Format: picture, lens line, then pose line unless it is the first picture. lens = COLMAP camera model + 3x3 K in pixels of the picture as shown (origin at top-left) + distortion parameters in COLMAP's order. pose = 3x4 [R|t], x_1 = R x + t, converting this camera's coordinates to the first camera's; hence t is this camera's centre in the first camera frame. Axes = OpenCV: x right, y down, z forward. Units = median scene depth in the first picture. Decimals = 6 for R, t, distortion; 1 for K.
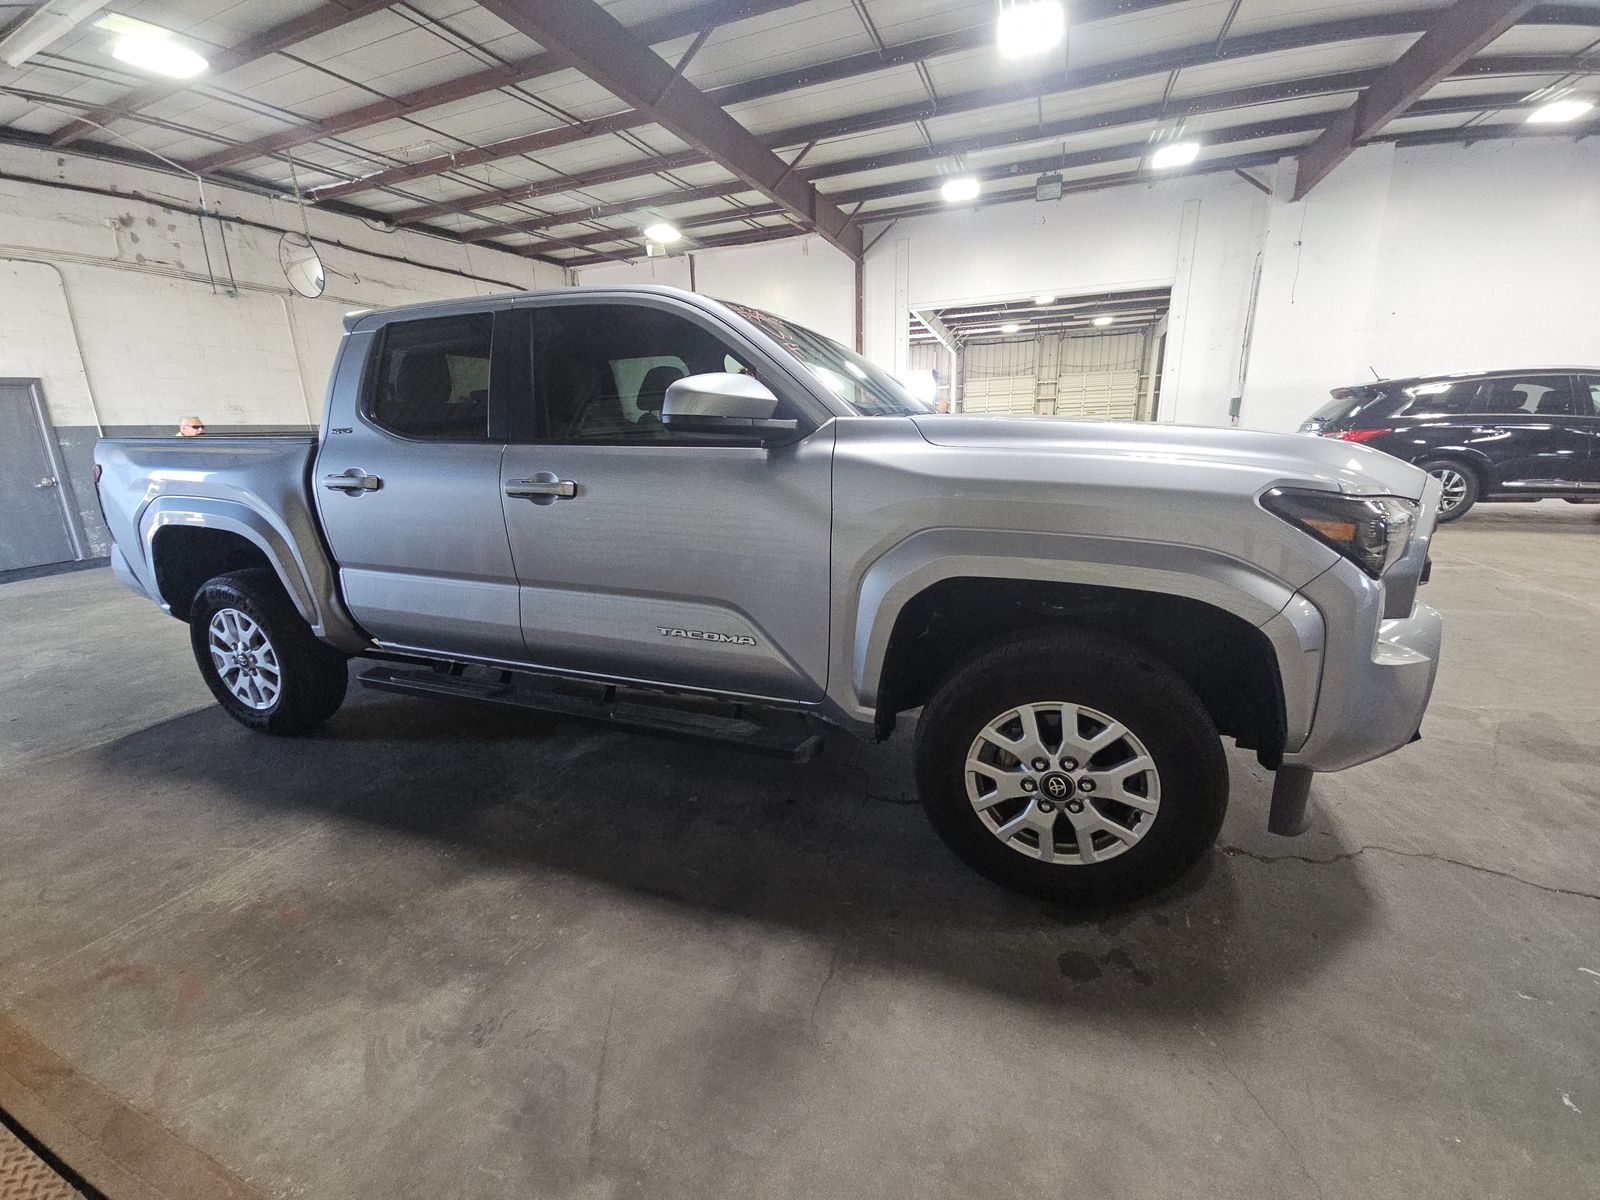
lens RADIAL K [[650.6, 0, 794.7], [0, 650.6, 603.9], [0, 0, 1]] dist [0.010351, -0.009908]
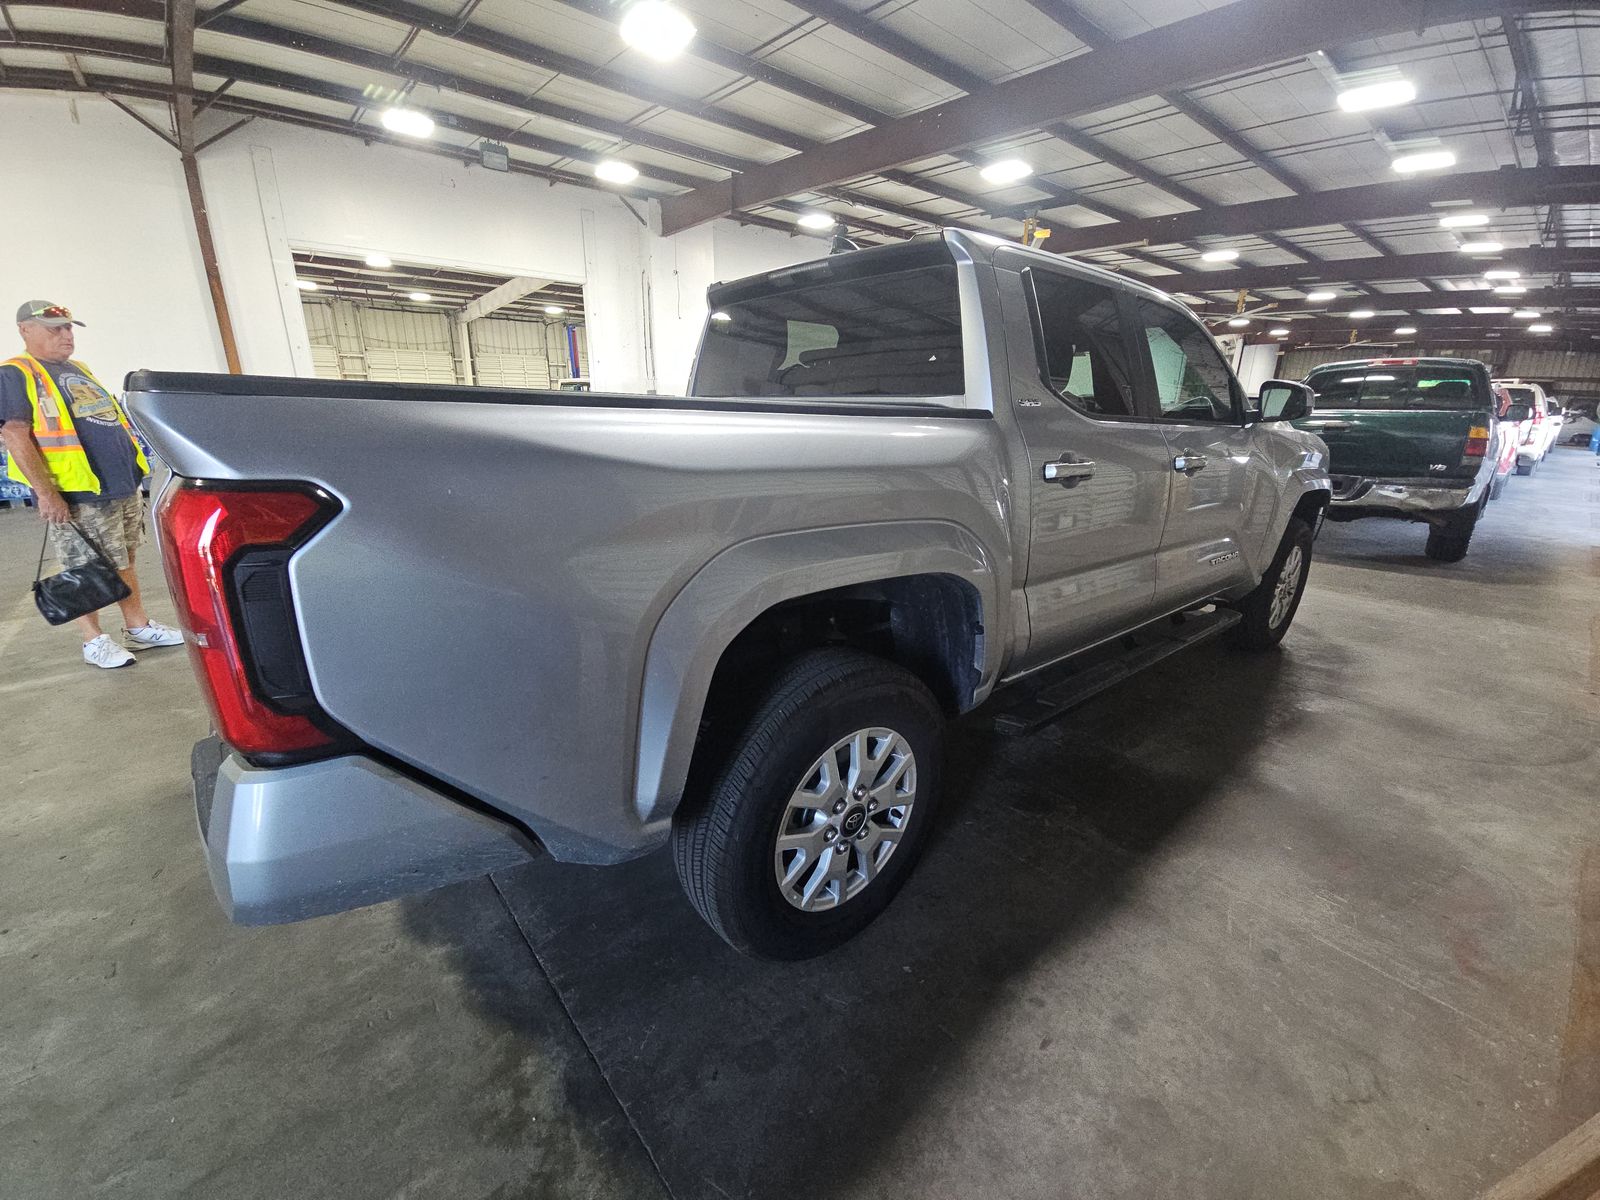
lens RADIAL K [[650.6, 0, 794.7], [0, 650.6, 603.9], [0, 0, 1]] dist [0.010351, -0.009908]
pose [[0.487189, -0.217457, 0.845789, -0.345249], [0.197772, 0.970813, 0.135680, -0.046071], [-0.850607, 0.101172, 0.515976, 0.198766]]
